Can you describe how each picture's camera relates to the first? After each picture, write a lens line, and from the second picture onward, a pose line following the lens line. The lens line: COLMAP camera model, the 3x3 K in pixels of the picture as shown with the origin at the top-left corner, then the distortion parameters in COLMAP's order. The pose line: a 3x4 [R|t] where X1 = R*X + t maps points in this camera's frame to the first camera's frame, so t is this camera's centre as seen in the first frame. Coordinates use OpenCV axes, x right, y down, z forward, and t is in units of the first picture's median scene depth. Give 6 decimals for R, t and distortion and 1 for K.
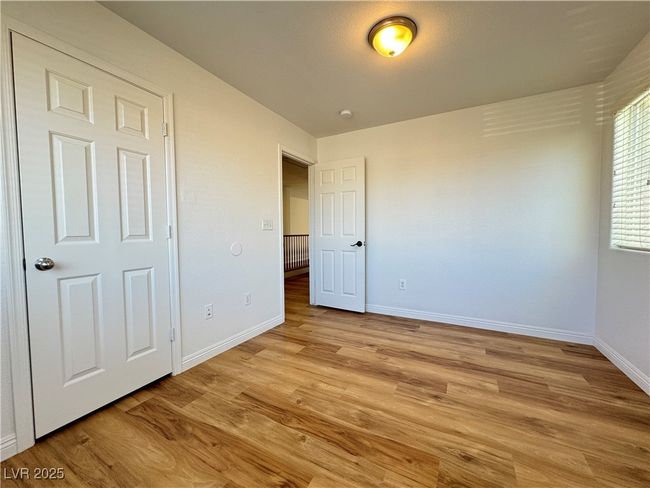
lens RADIAL K [[261.9, 0, 325.9], [0, 261.9, 242.5], [0, 0, 1]] dist [-0.000658, 0.000269]
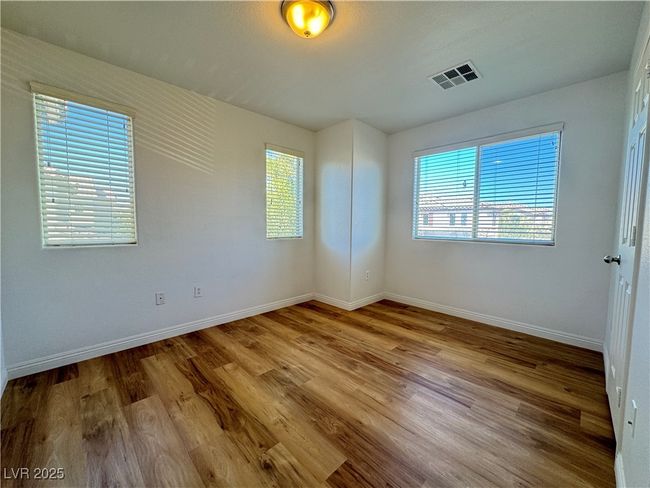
lens RADIAL K [[261.9, 0, 325.9], [0, 261.9, 242.5], [0, 0, 1]] dist [-0.000658, 0.000269]
pose [[-0.955460, -0.025842, 0.293986, -0.090185], [0.007379, 0.993756, 0.111334, -0.109792], [-0.295028, 0.108544, -0.949303, 1.929493]]
